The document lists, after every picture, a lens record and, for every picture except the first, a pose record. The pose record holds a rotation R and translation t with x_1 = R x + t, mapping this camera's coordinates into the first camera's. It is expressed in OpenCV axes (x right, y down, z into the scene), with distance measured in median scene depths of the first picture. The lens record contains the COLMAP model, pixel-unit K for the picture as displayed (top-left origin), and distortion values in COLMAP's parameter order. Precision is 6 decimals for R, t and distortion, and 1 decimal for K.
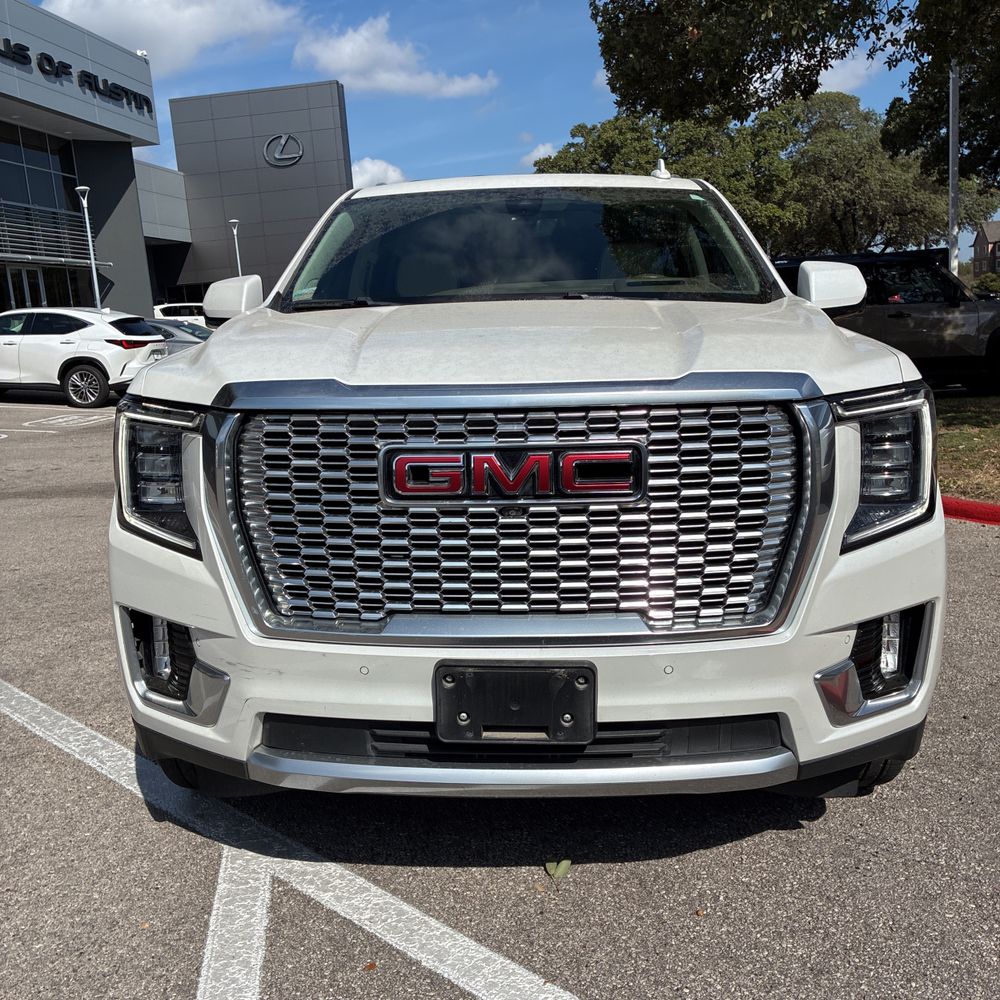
lens RADIAL K [[999.5, 0, 489.5], [0, 999.5, 479.7], [0, 0, 1]] dist [0.040550, -0.005745]
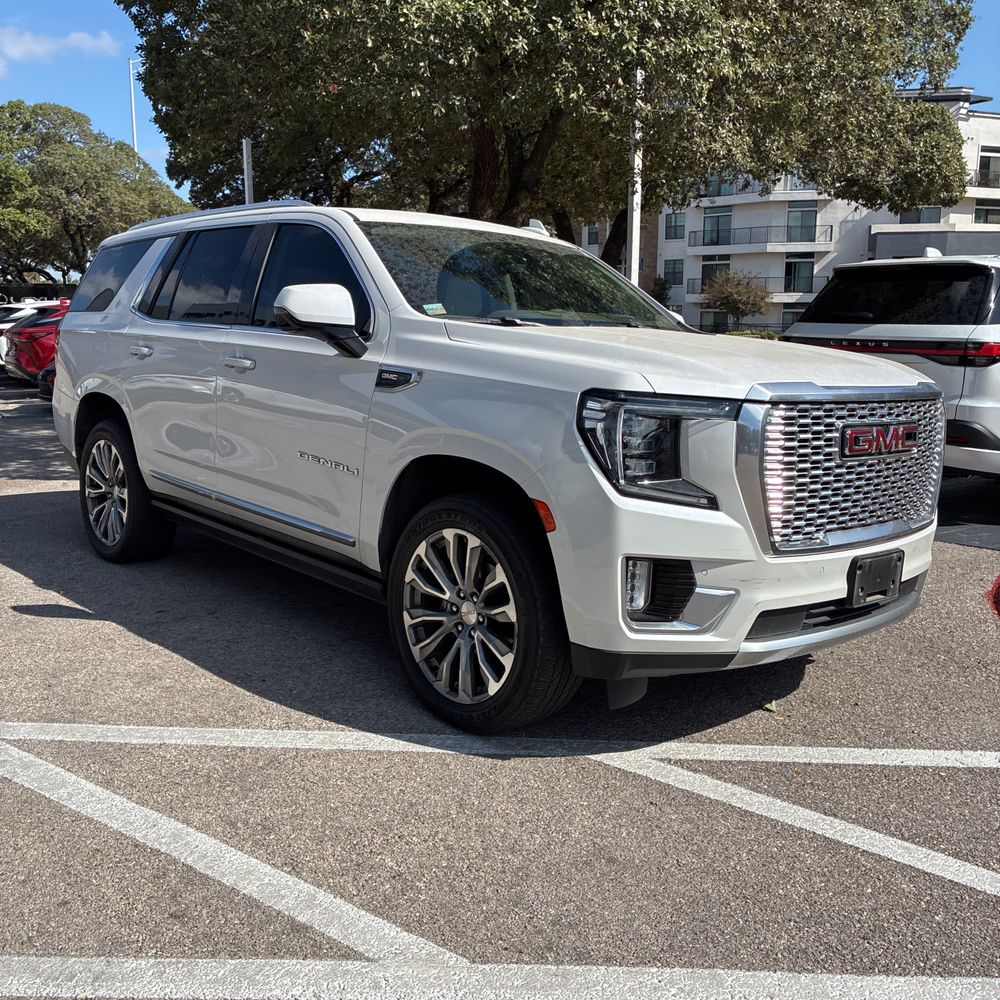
lens RADIAL K [[999.5, 0, 489.5], [0, 999.5, 479.7], [0, 0, 1]] dist [0.040550, -0.005745]
pose [[0.710076, -0.045292, 0.702666, -1.371272], [0.056948, 0.998354, 0.006803, 0.010614], [-0.701818, 0.035184, 0.711487, 0.223068]]
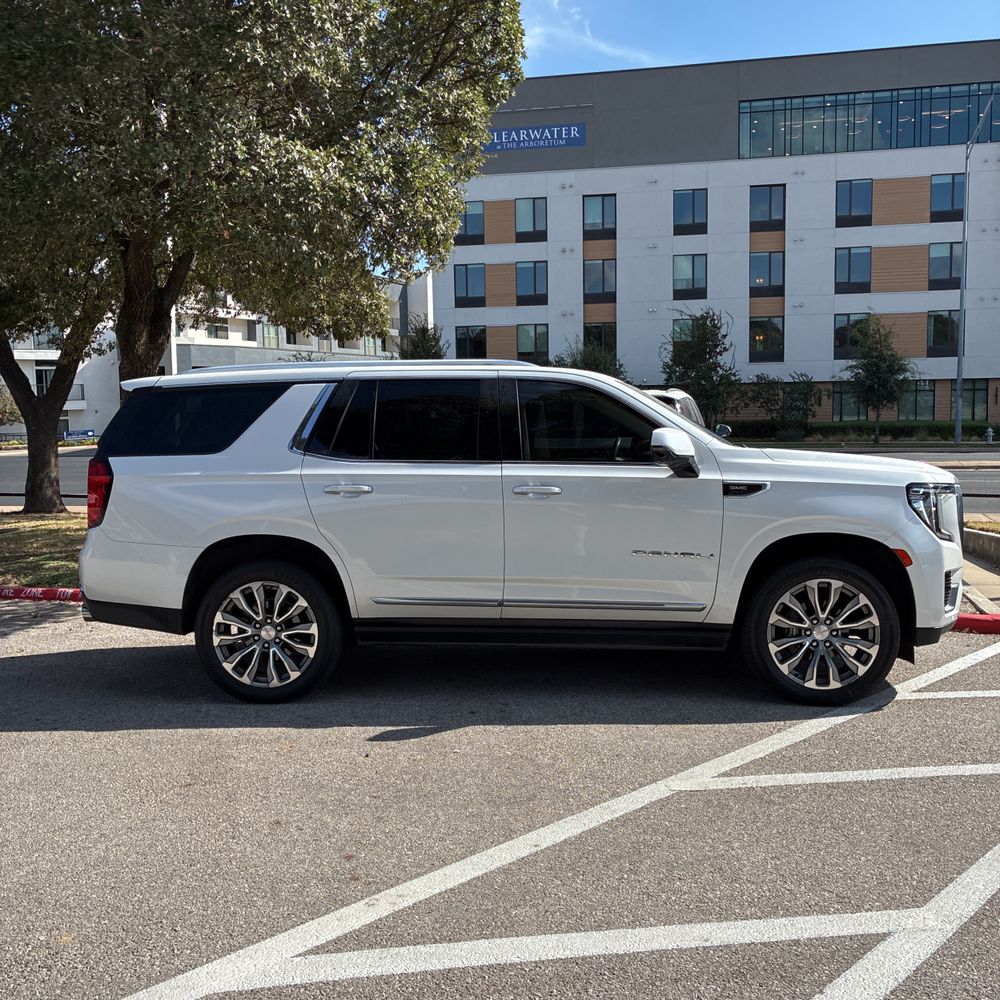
lens RADIAL K [[997.0, 0, 512.4], [0, 997.0, 497.6], [0, 0, 1]] dist [0.014284, 0.010869]
pose [[0.017717, -0.018772, 0.999667, -2.698806], [0.171153, 0.985123, 0.015465, -0.252897], [-0.985085, 0.170822, 0.020666, 1.915678]]
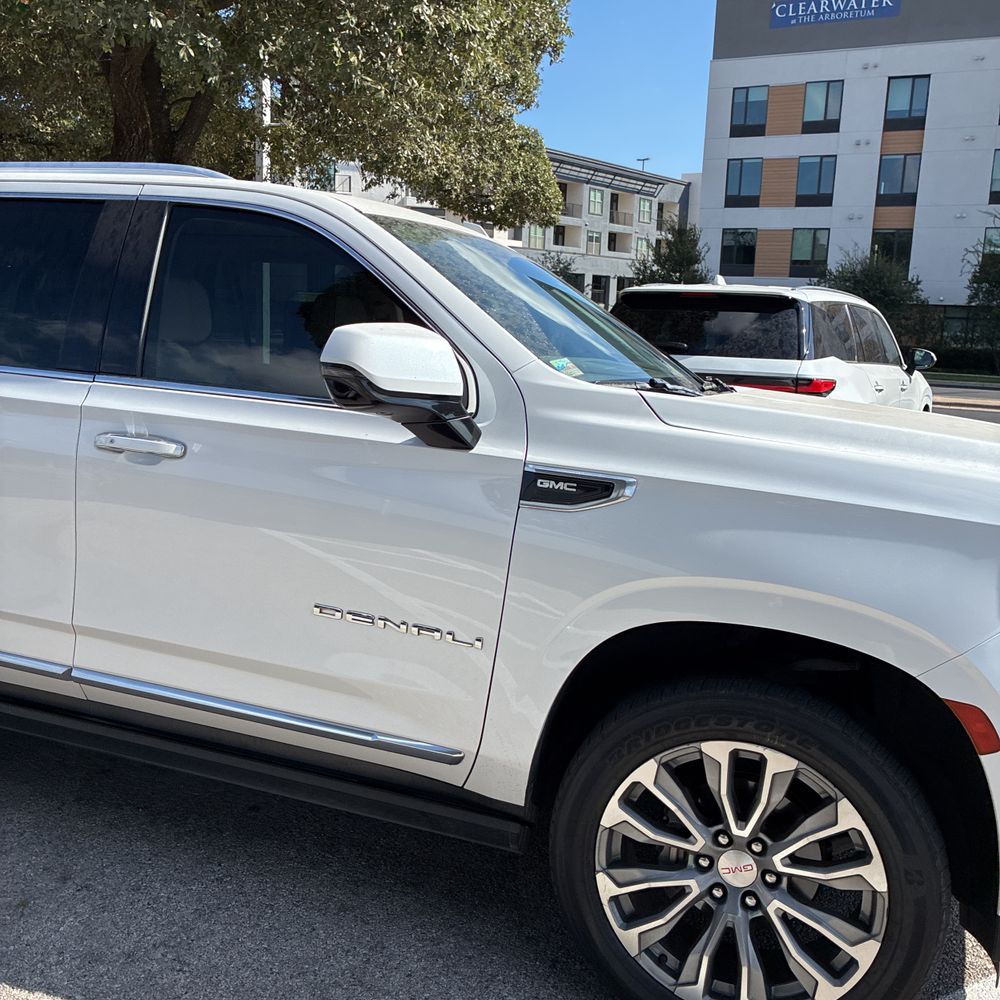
lens RADIAL K [[997.0, 0, 512.4], [0, 997.0, 497.6], [0, 0, 1]] dist [0.014284, 0.010869]
pose [[0.295695, -0.091003, 0.950938, -1.265080], [0.093490, 0.993430, 0.065999, -0.202728], [-0.950697, 0.069388, 0.302260, 1.202406]]
